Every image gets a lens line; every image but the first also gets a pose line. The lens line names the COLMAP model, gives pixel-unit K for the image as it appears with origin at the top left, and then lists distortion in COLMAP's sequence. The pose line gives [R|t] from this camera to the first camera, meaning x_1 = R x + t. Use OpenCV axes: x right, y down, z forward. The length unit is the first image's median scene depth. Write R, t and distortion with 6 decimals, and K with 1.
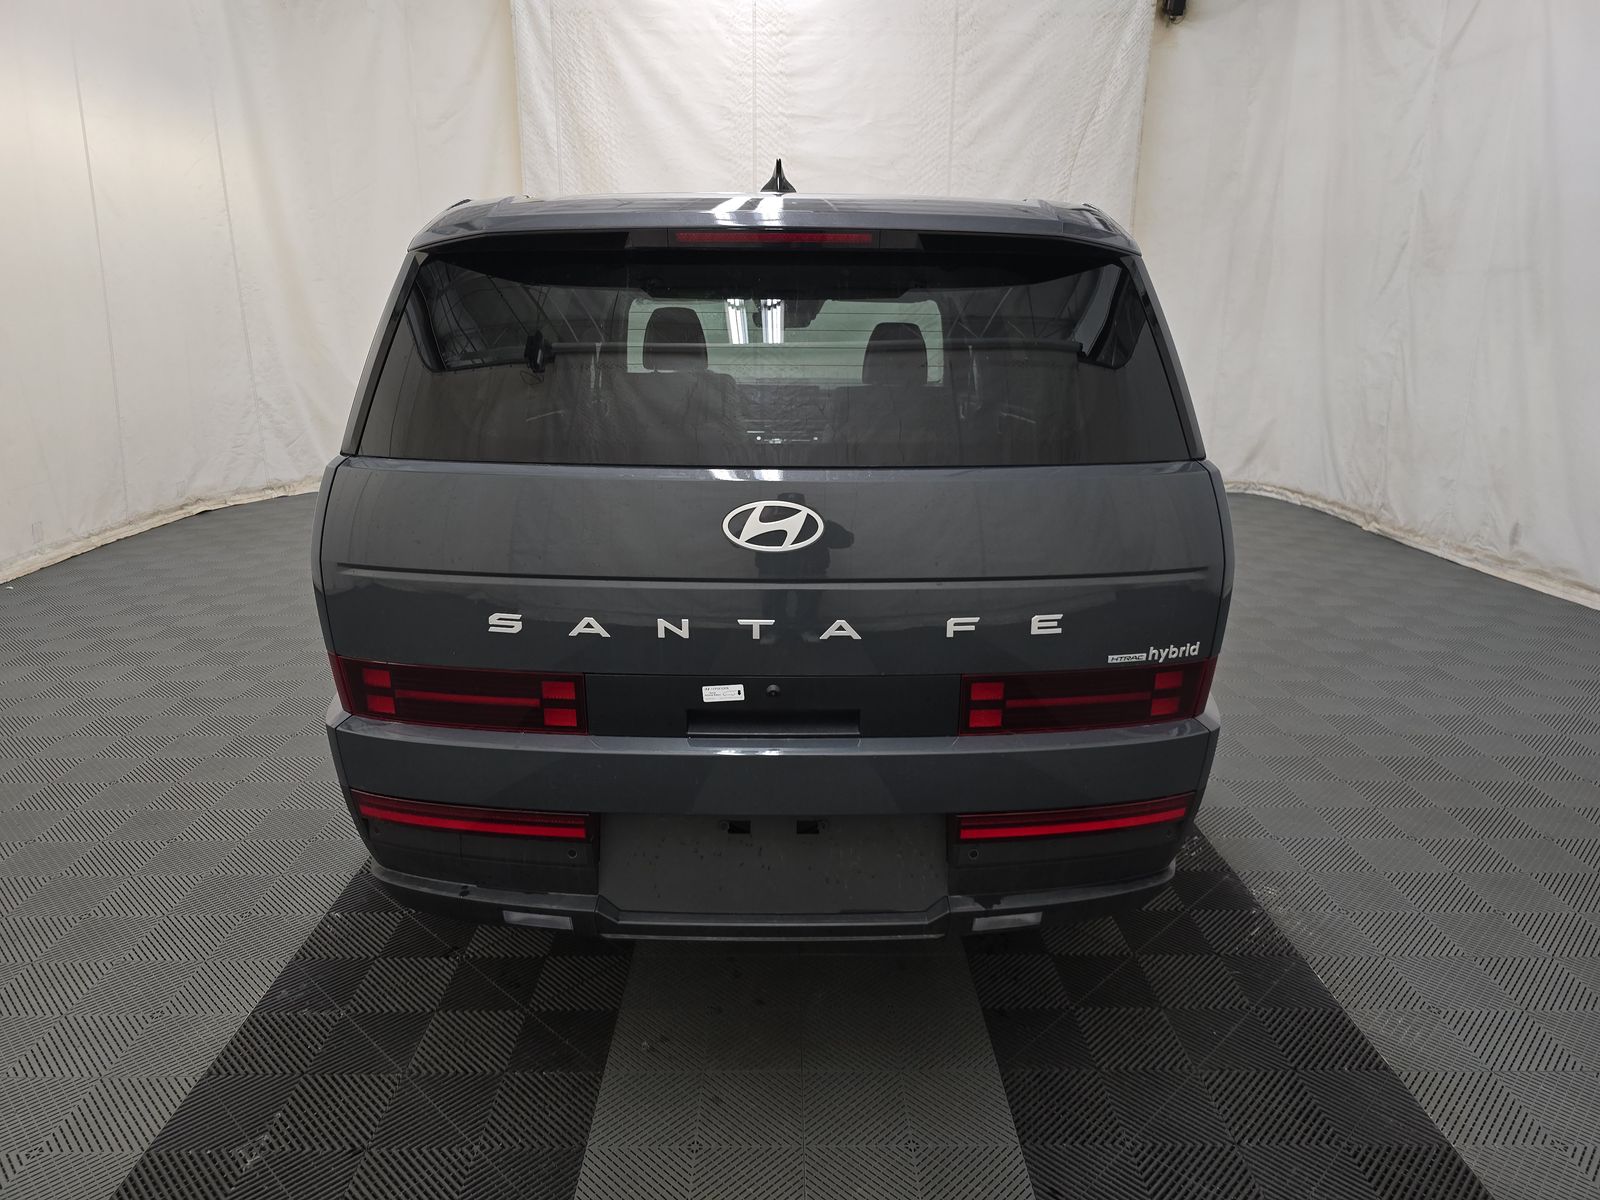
lens RADIAL K [[1088.1, 0, 802.3], [0, 1088.1, 603.0], [0, 0, 1]] dist [0.043530, -0.026594]
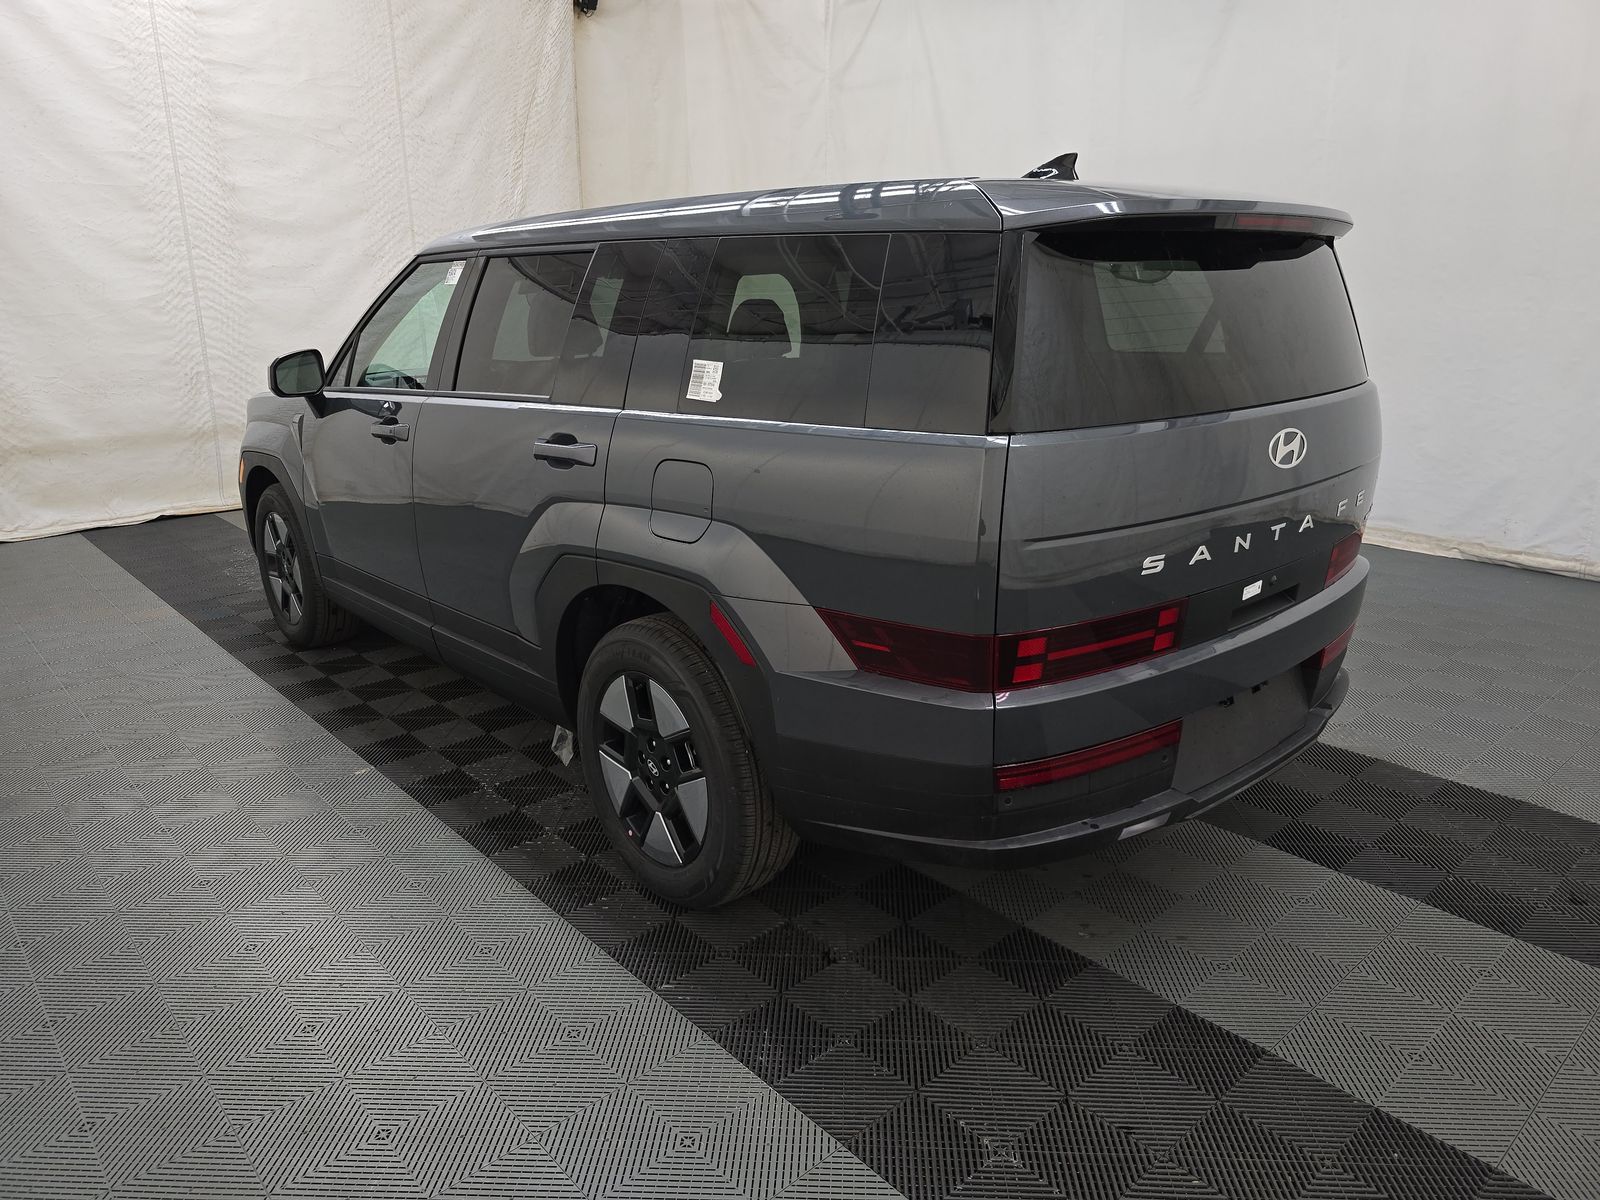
lens RADIAL K [[1088.1, 0, 795.6], [0, 1088.1, 598.6], [0, 0, 1]] dist [0.043530, -0.026594]
pose [[0.752268, -0.198292, 0.628310, -0.287932], [0.189485, 0.978460, 0.081930, -0.024941], [-0.631022, 0.057422, 0.773637, 0.083545]]
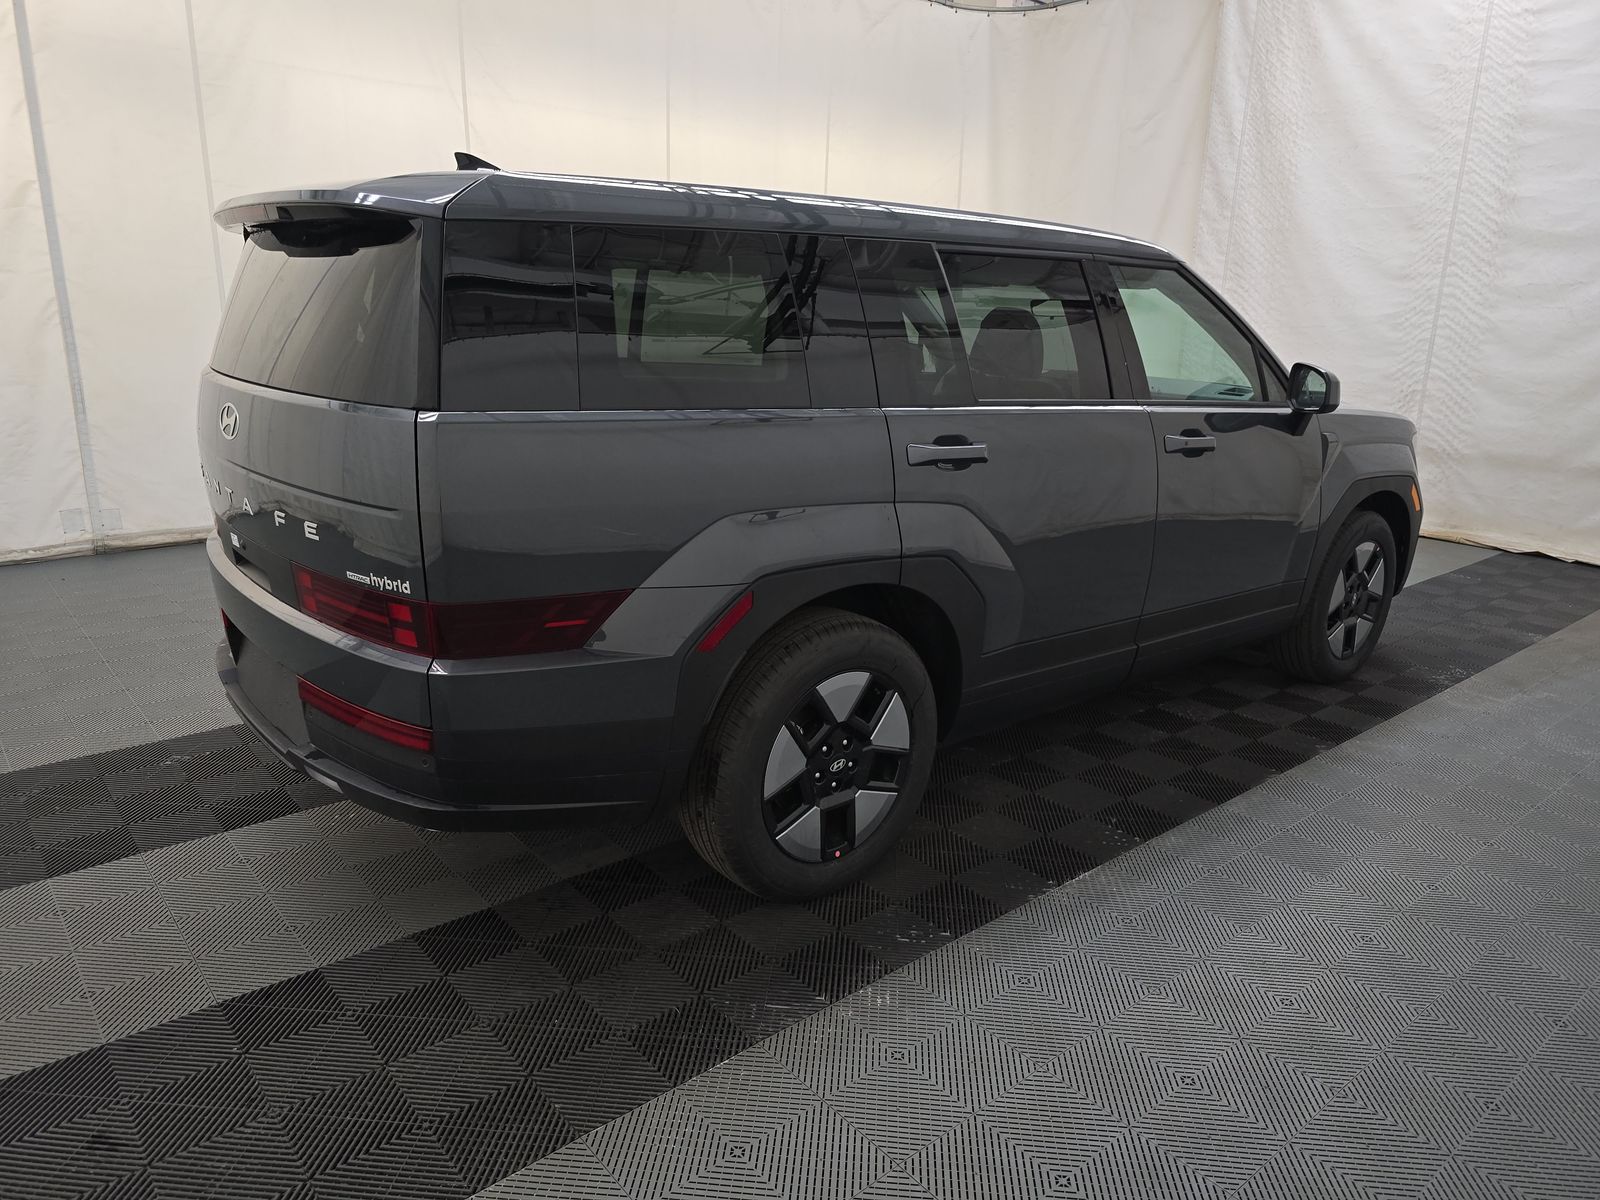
lens RADIAL K [[1088.1, 0, 795.4], [0, 1088.1, 598.6], [0, 0, 1]] dist [0.043530, -0.026594]
pose [[0.645078, 0.214146, -0.733495, 0.313268], [-0.223053, 0.970890, 0.087289, -0.027803], [0.730836, 0.107300, 0.674066, 0.130038]]
